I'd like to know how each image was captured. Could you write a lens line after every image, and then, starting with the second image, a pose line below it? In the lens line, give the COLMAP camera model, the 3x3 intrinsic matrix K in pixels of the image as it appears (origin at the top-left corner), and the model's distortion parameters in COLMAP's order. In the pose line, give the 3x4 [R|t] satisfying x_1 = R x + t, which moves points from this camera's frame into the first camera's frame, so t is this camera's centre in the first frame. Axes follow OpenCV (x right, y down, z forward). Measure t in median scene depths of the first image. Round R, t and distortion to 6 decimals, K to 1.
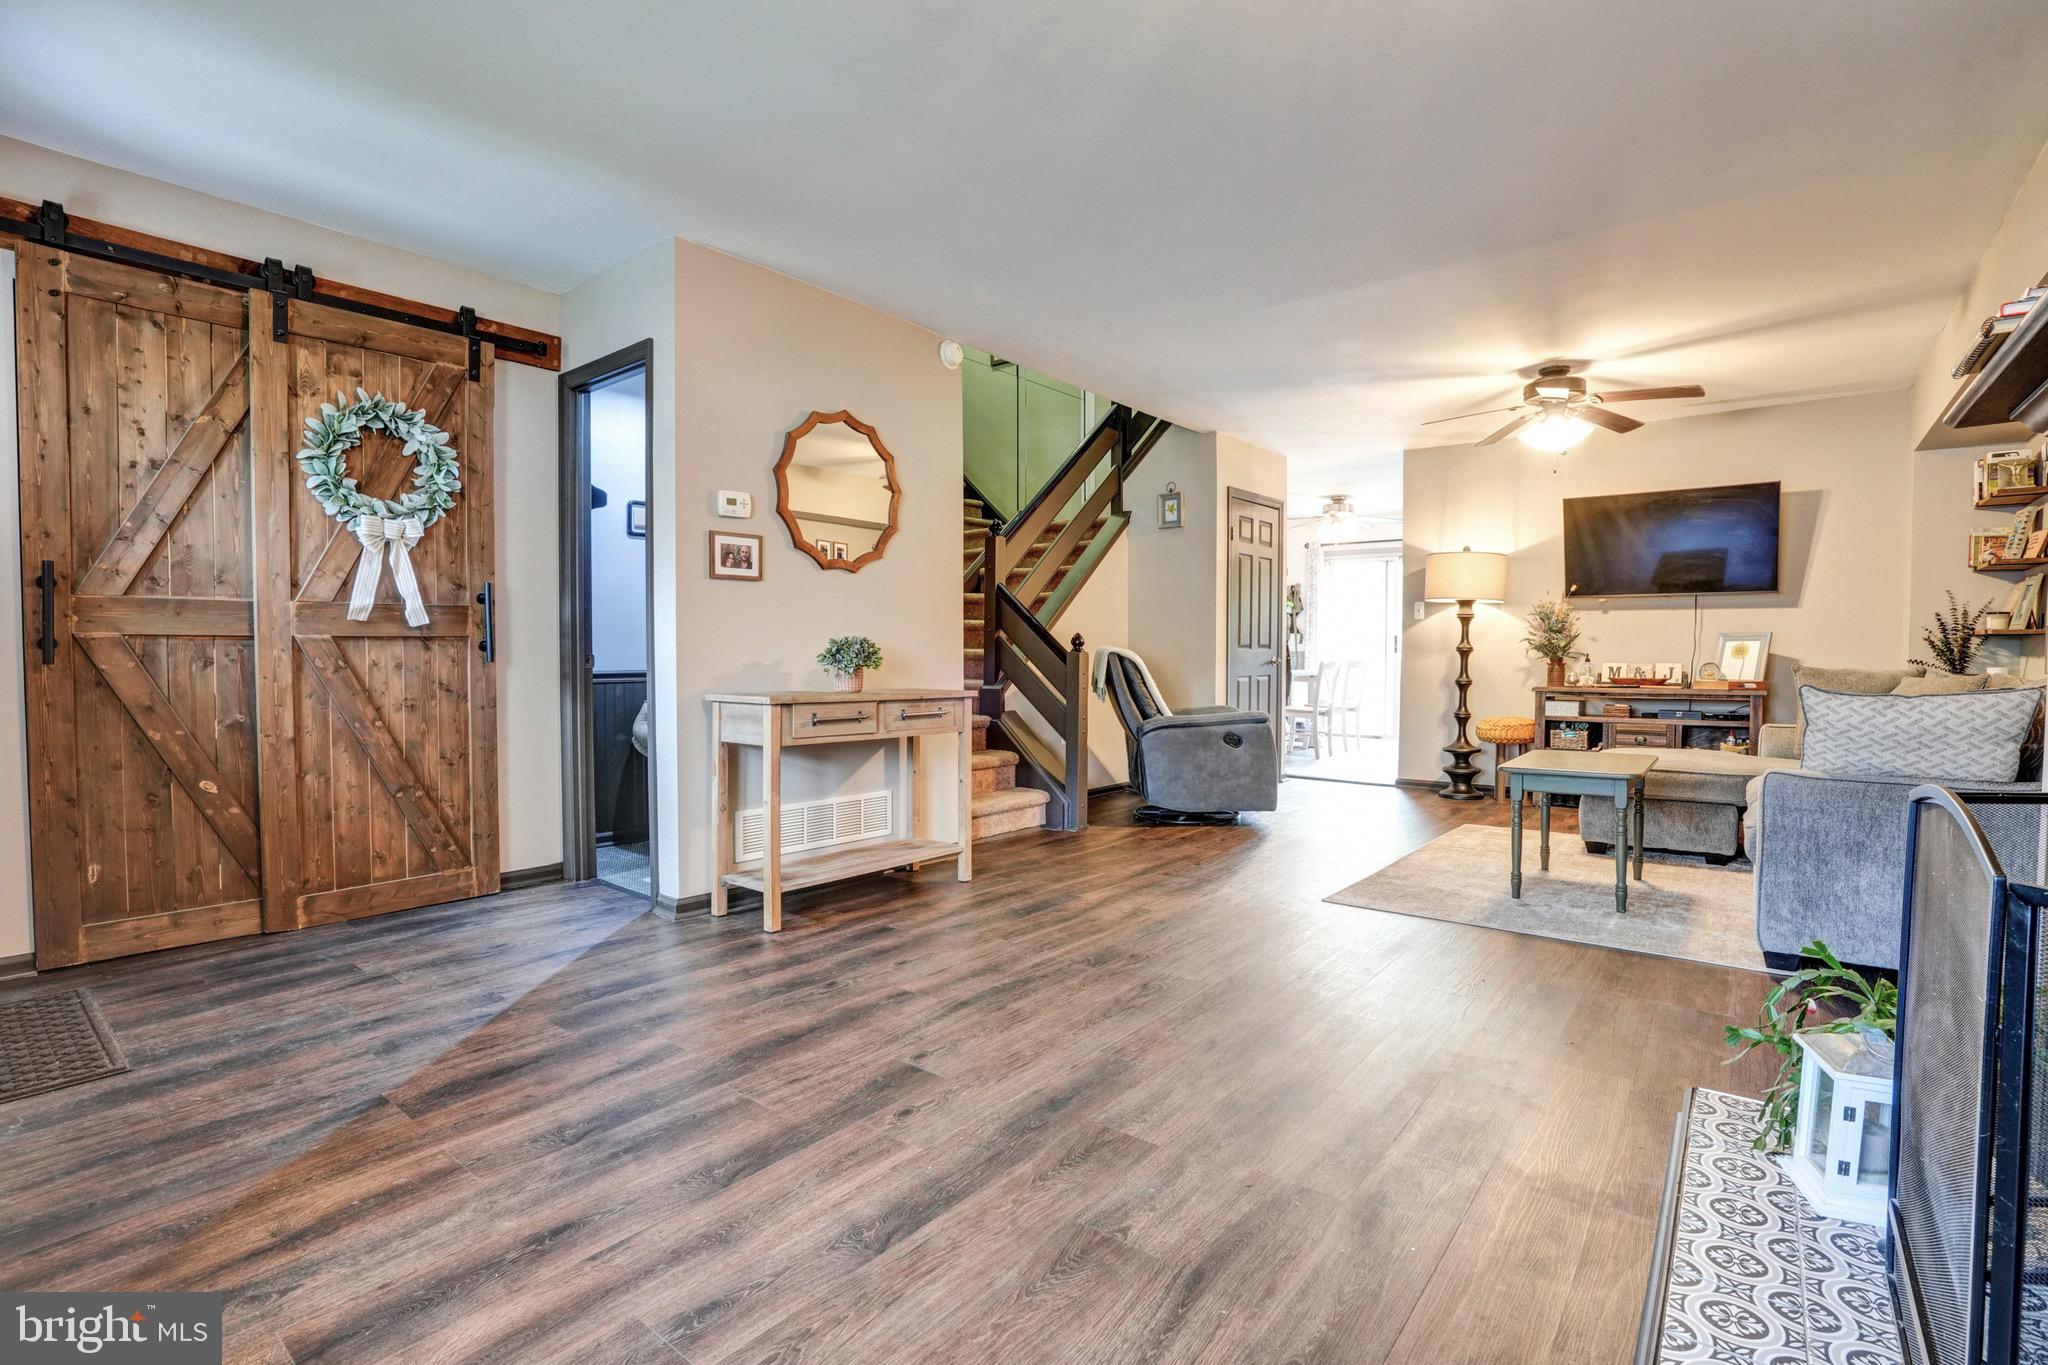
lens RADIAL K [[949.6, 0, 1019.9], [0, 949.6, 684.1], [0, 0, 1]] dist [-0.055819, 0.018935]
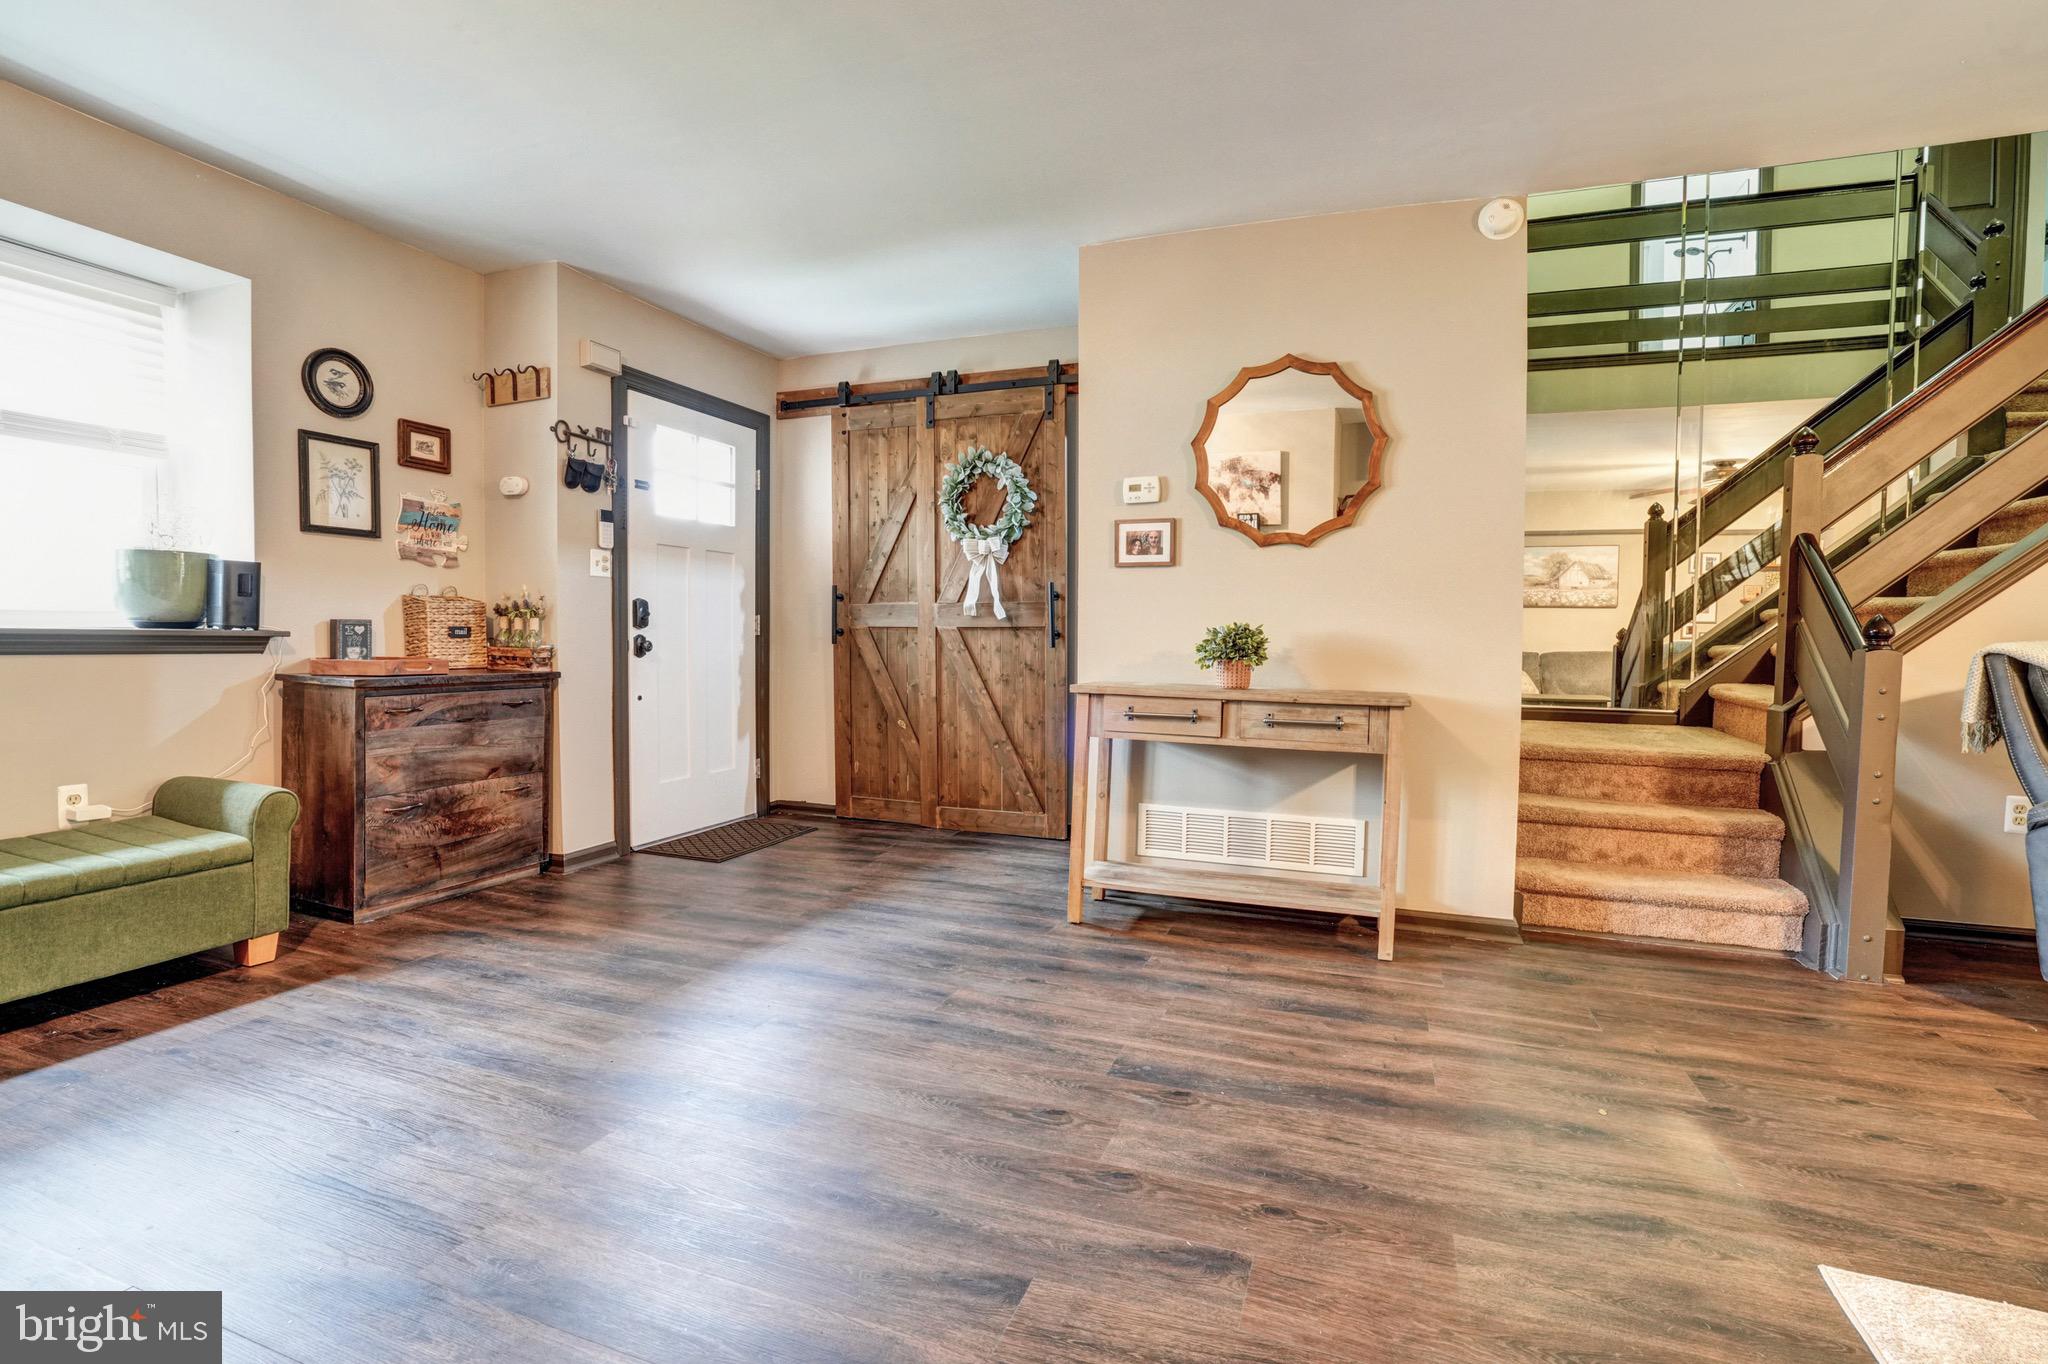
lens RADIAL K [[949.6, 0, 1022.5], [0, 949.6, 681.8], [0, 0, 1]] dist [-0.055819, 0.018935]
pose [[0.317624, 0.044734, -0.947161, 0.587442], [-0.043540, 0.998521, 0.032559, -0.017730], [0.947216, 0.030898, 0.319102, 0.560702]]
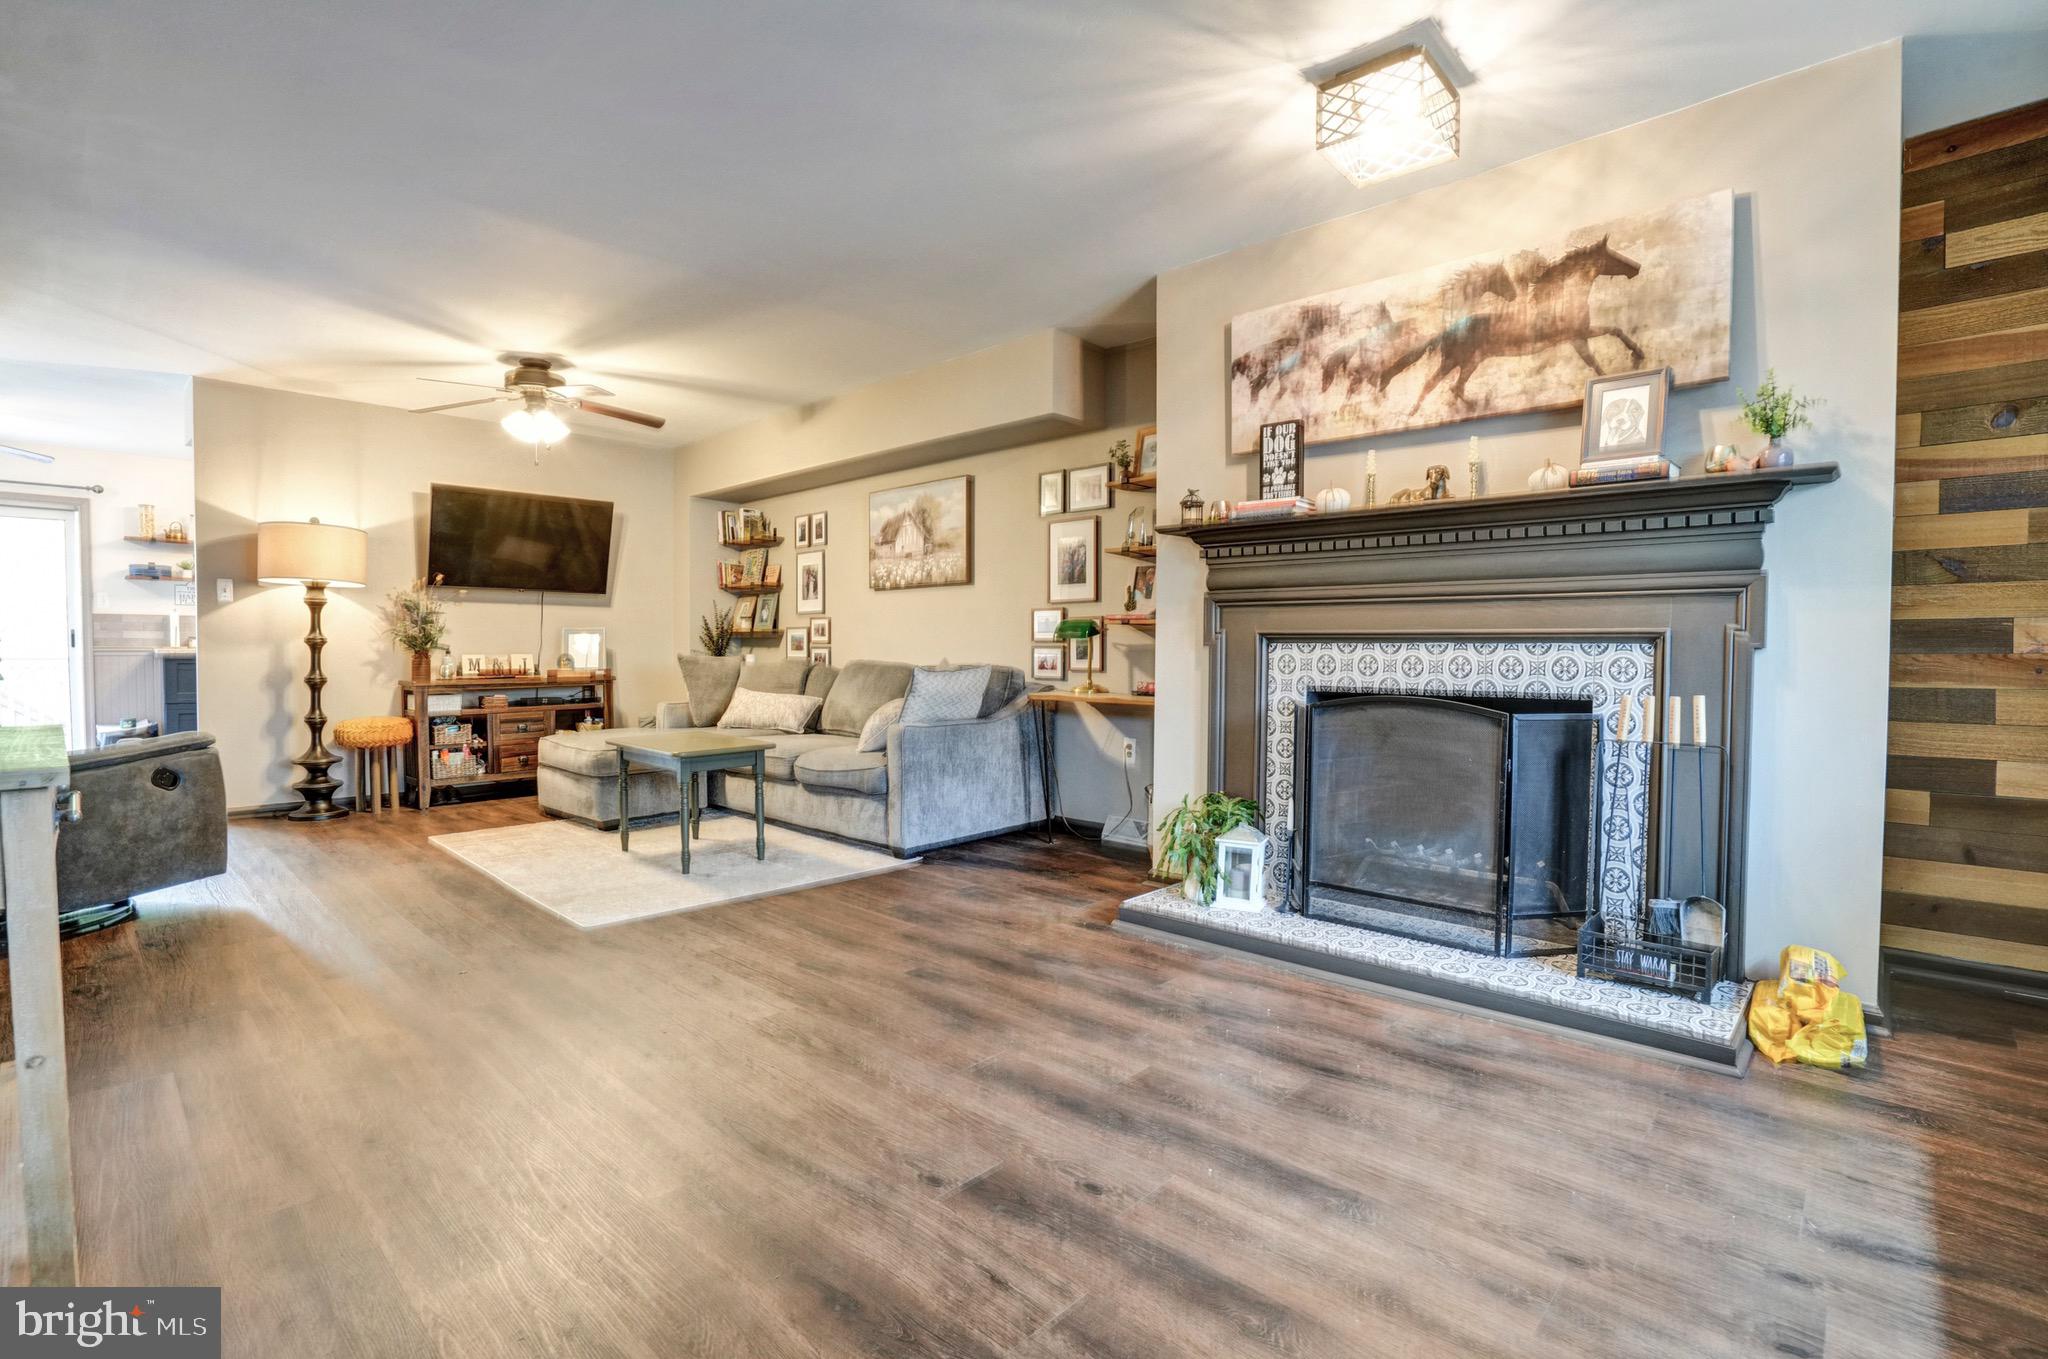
lens RADIAL K [[949.6, 0, 1017.5], [0, 949.6, 679.8], [0, 0, 1]] dist [-0.055819, 0.018935]
pose [[0.089201, -0.034594, 0.995413, -0.515143], [0.031494, 0.998995, 0.031896, -0.016680], [-0.995516, 0.028504, 0.090200, 0.529203]]
